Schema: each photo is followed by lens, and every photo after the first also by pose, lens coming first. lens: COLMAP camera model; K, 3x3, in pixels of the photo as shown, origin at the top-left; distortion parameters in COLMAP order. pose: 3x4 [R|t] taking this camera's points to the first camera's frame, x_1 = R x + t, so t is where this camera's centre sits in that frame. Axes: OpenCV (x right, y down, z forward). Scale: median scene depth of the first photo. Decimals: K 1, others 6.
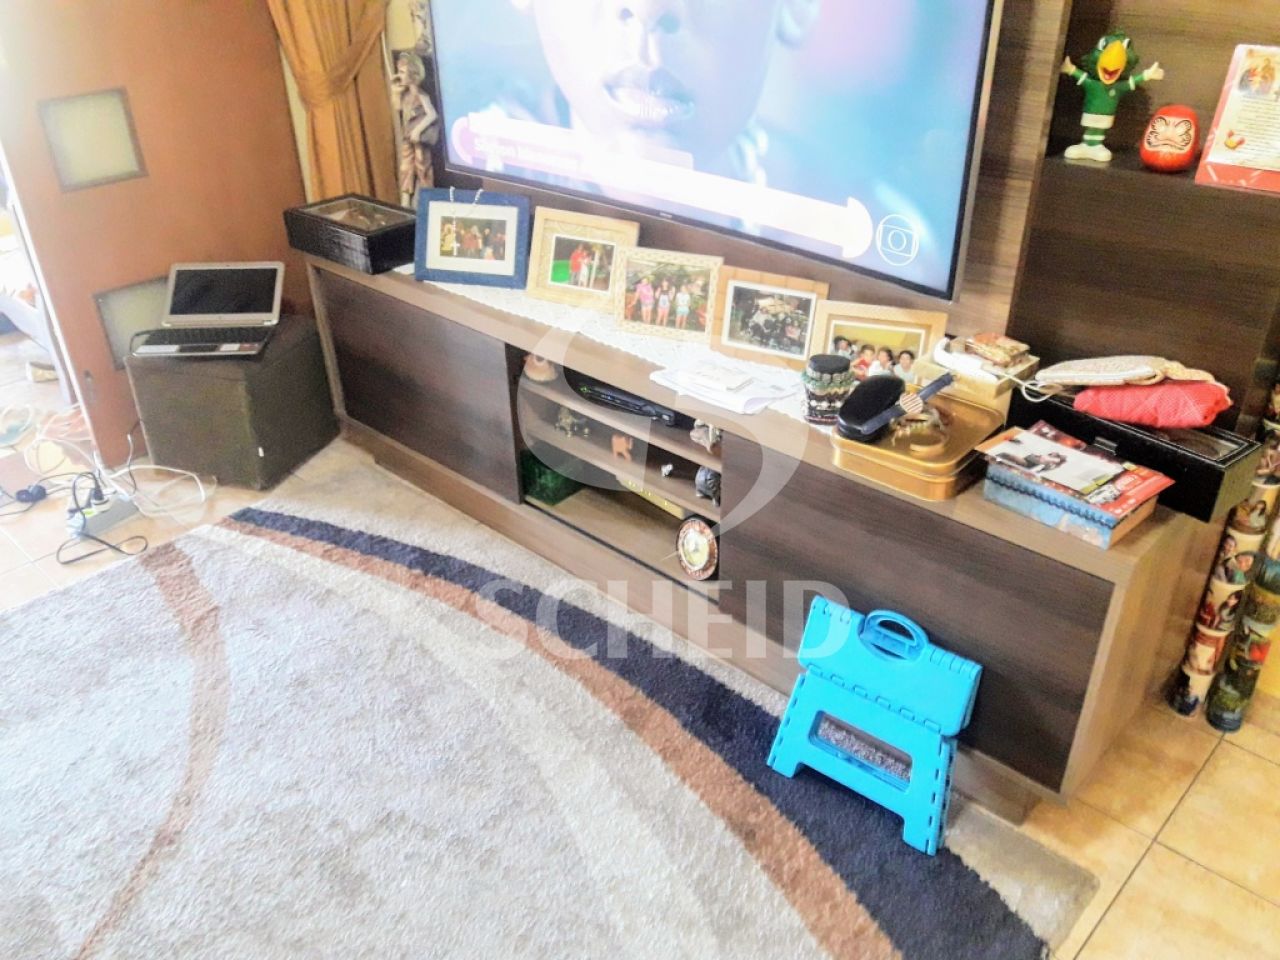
lens RADIAL K [[1055.1, 0, 641.2], [0, 1055.1, 506.5], [0, 0, 1]] dist [0.153262, -0.354648]
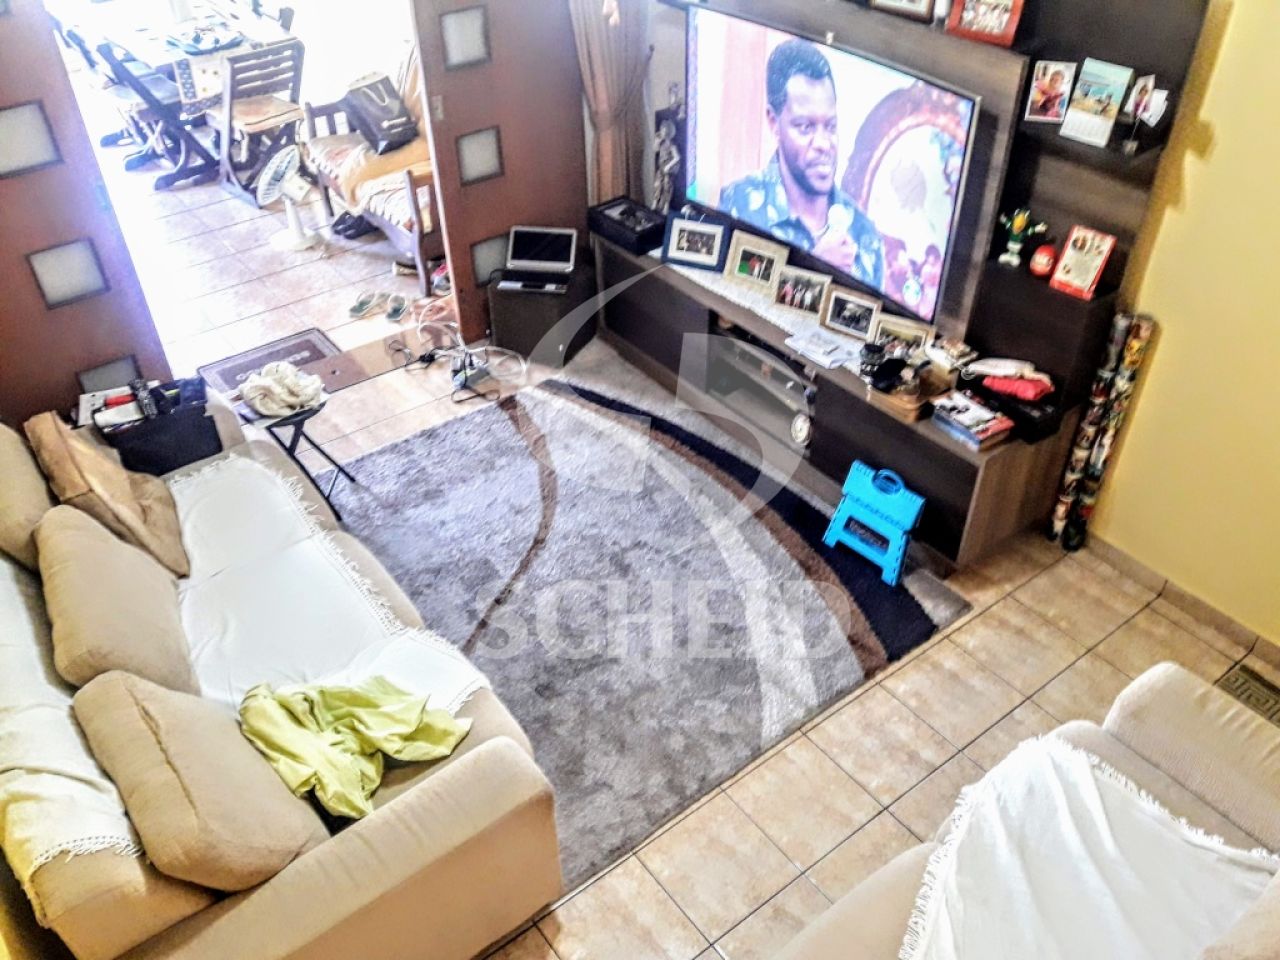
lens RADIAL K [[1055.1, 0, 641.2], [0, 1055.1, 506.5], [0, 0, 1]] dist [0.153262, -0.354648]
pose [[0.987593, 0.103625, -0.117994, 0.008745], [-0.084862, 0.984384, 0.154227, -0.098362], [0.132133, -0.142301, 0.980965, -0.966244]]
